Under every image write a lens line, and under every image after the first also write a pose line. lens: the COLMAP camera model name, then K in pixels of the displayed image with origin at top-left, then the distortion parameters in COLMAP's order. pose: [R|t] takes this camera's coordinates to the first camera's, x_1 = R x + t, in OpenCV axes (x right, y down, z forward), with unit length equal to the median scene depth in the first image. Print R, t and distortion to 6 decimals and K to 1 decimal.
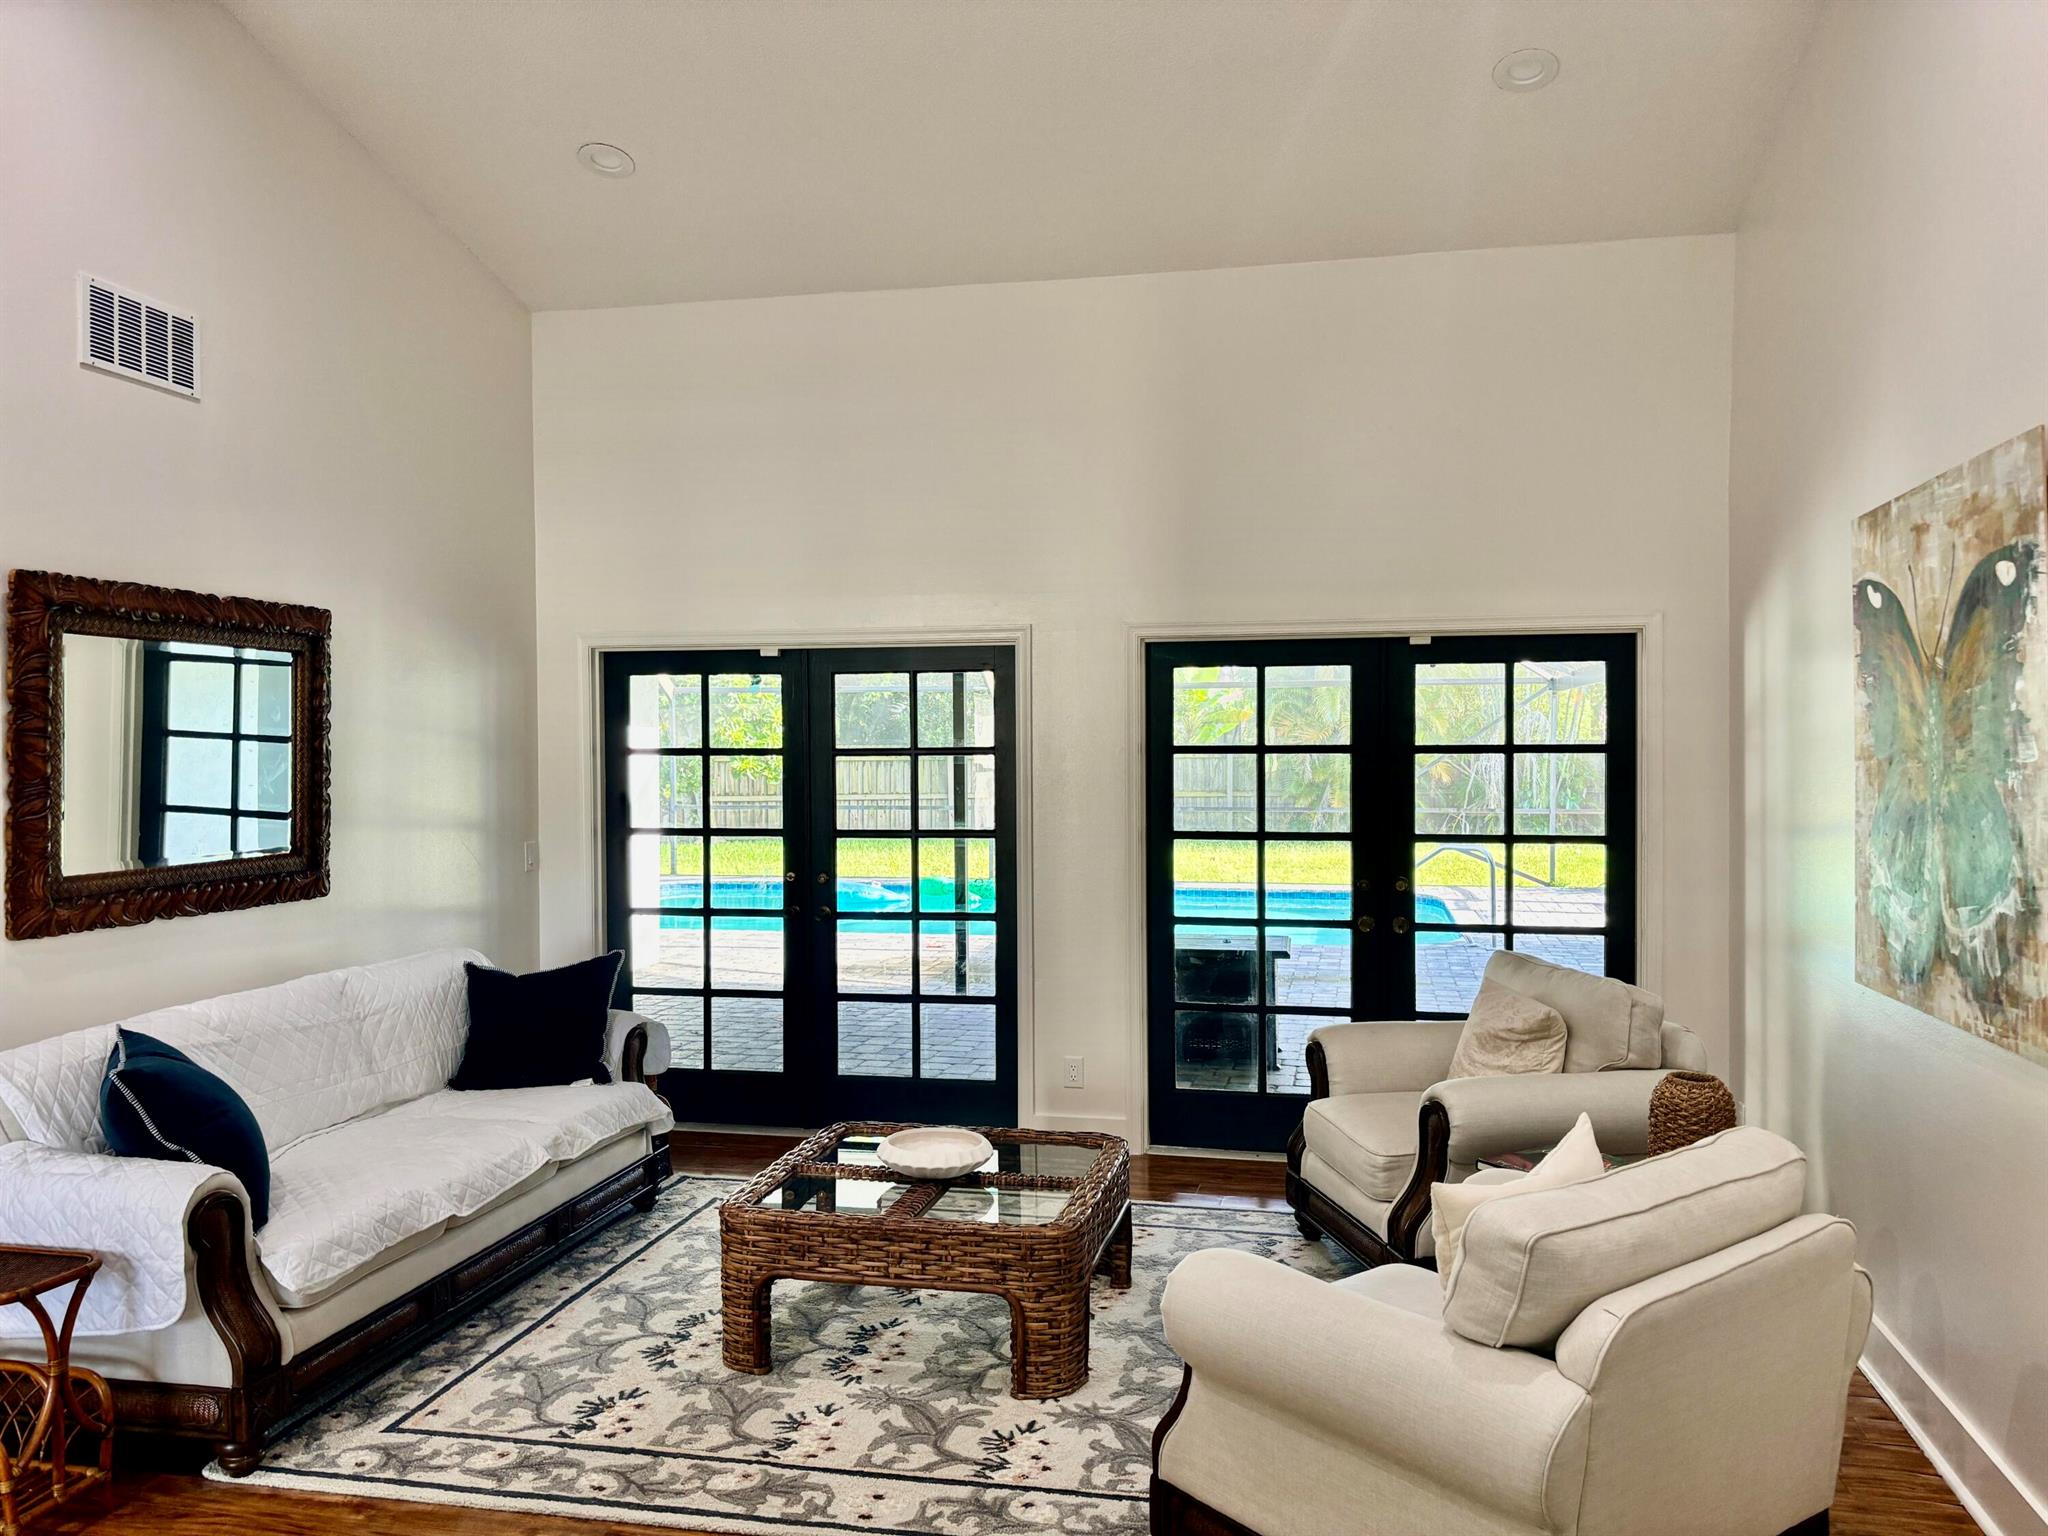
lens RADIAL K [[1564.6, 0, 1023.4], [0, 1564.6, 774.7], [0, 0, 1]] dist [0.079685, -0.000492]
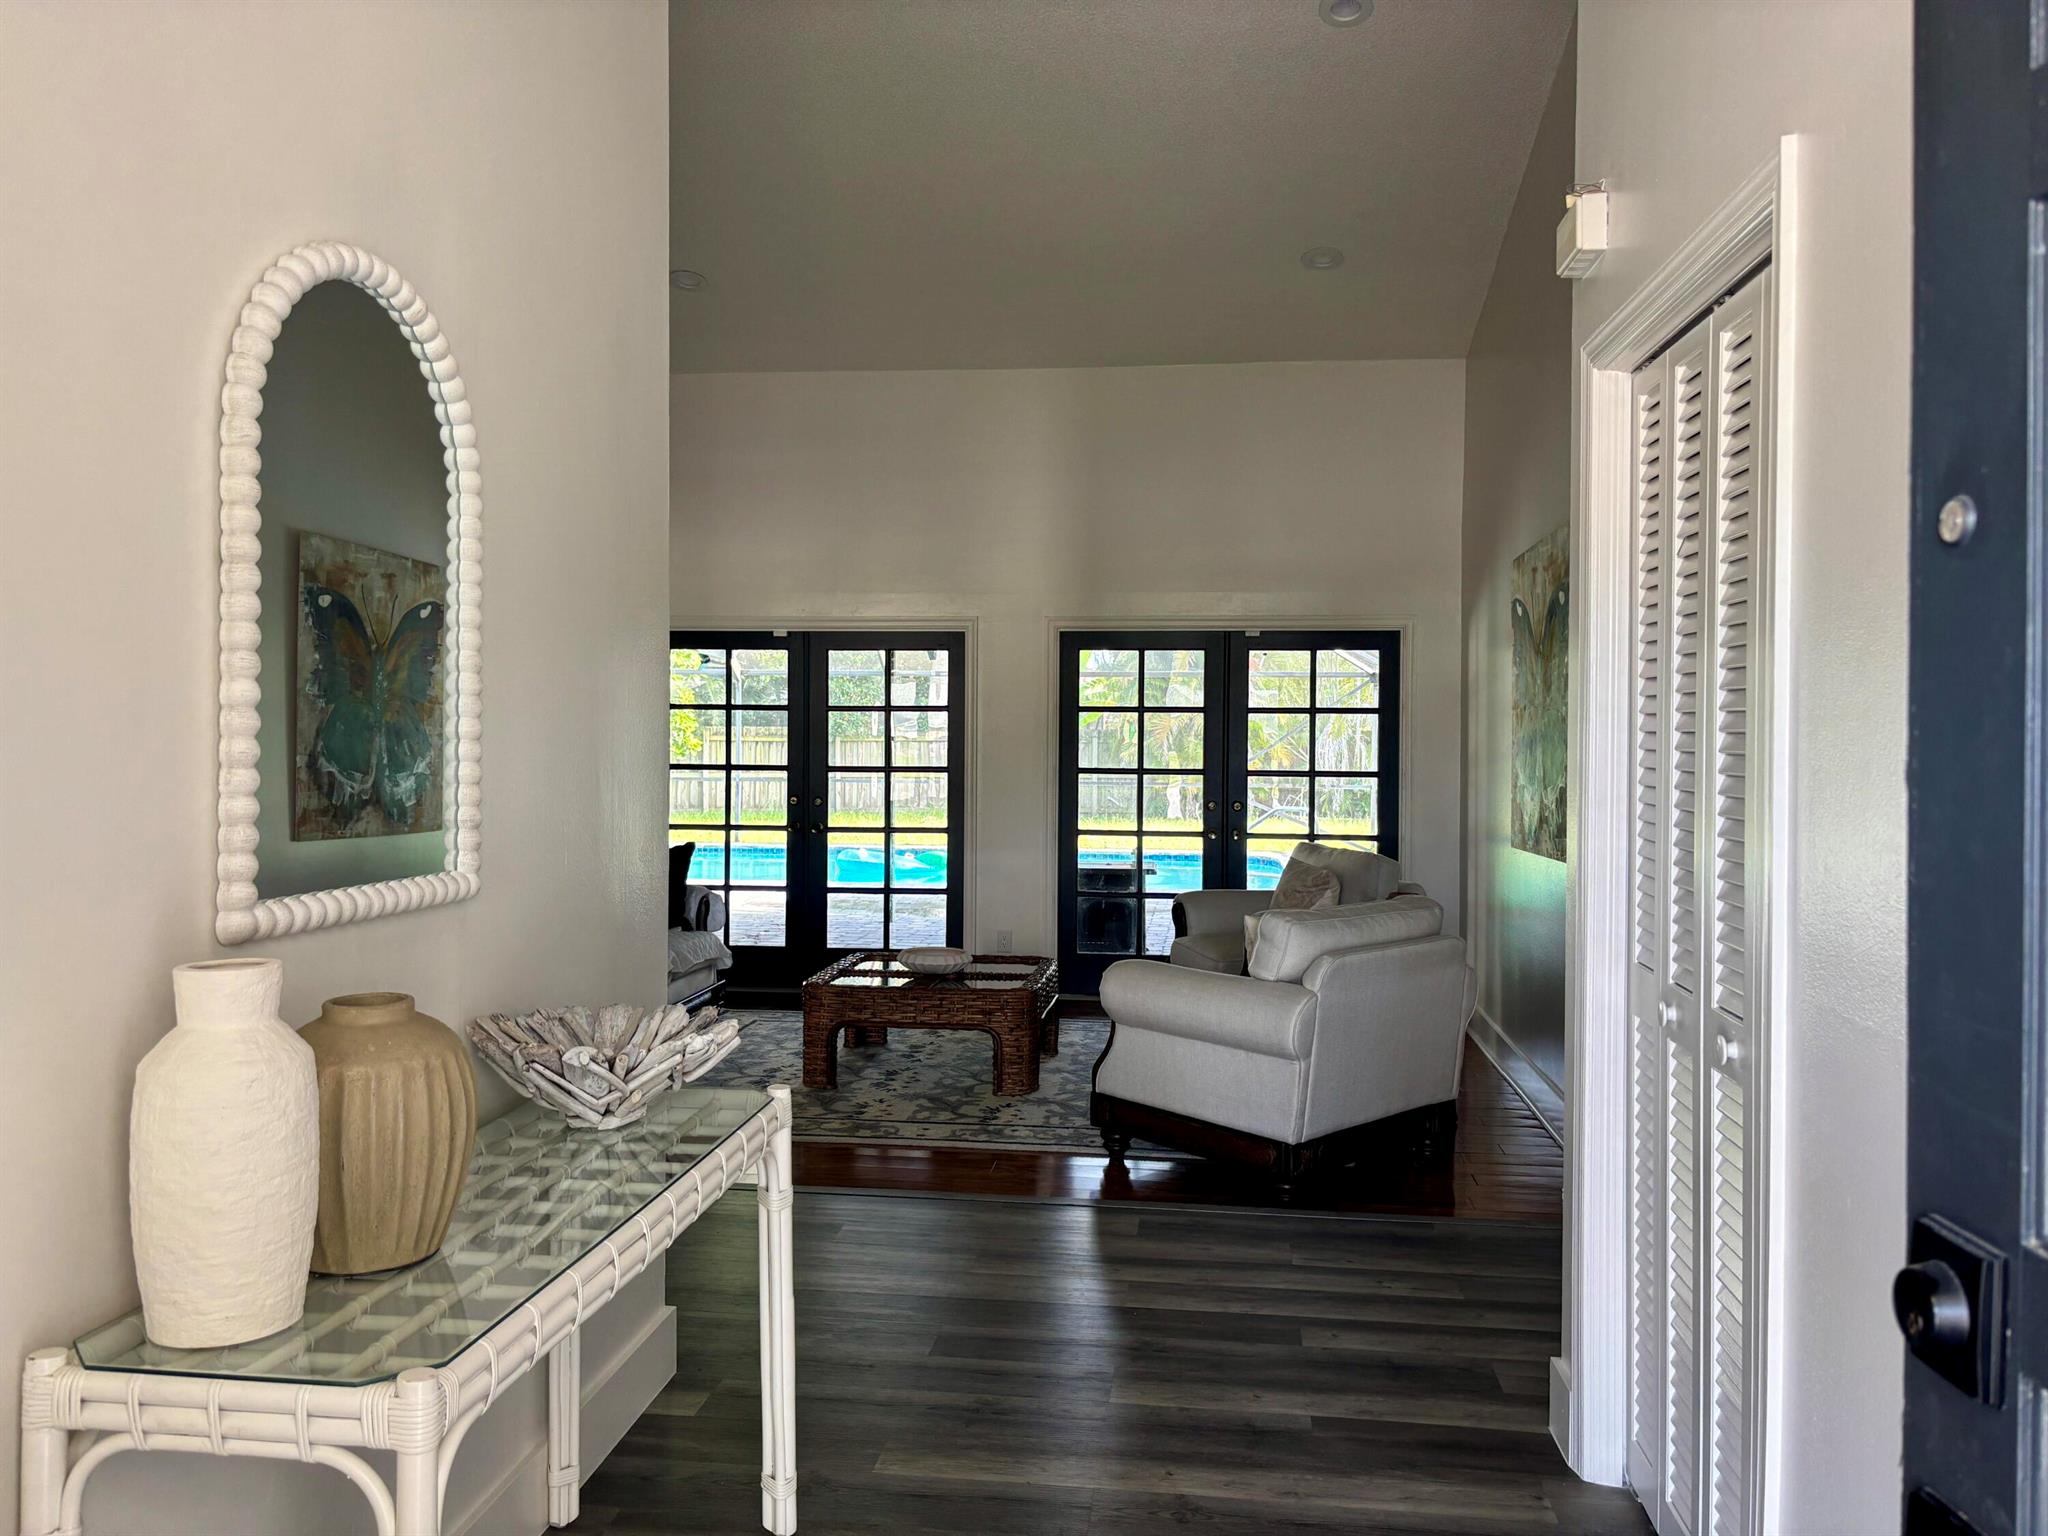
lens RADIAL K [[1552.7, 0, 1030.4], [0, 1552.7, 735.4], [0, 0, 1]] dist [0.276489, -0.000119]
pose [[0.995303, 0.013896, 0.095809, -0.115624], [-0.011753, 0.999669, -0.022896, 0.057991], [-0.096096, 0.021662, 0.995136, -0.543980]]
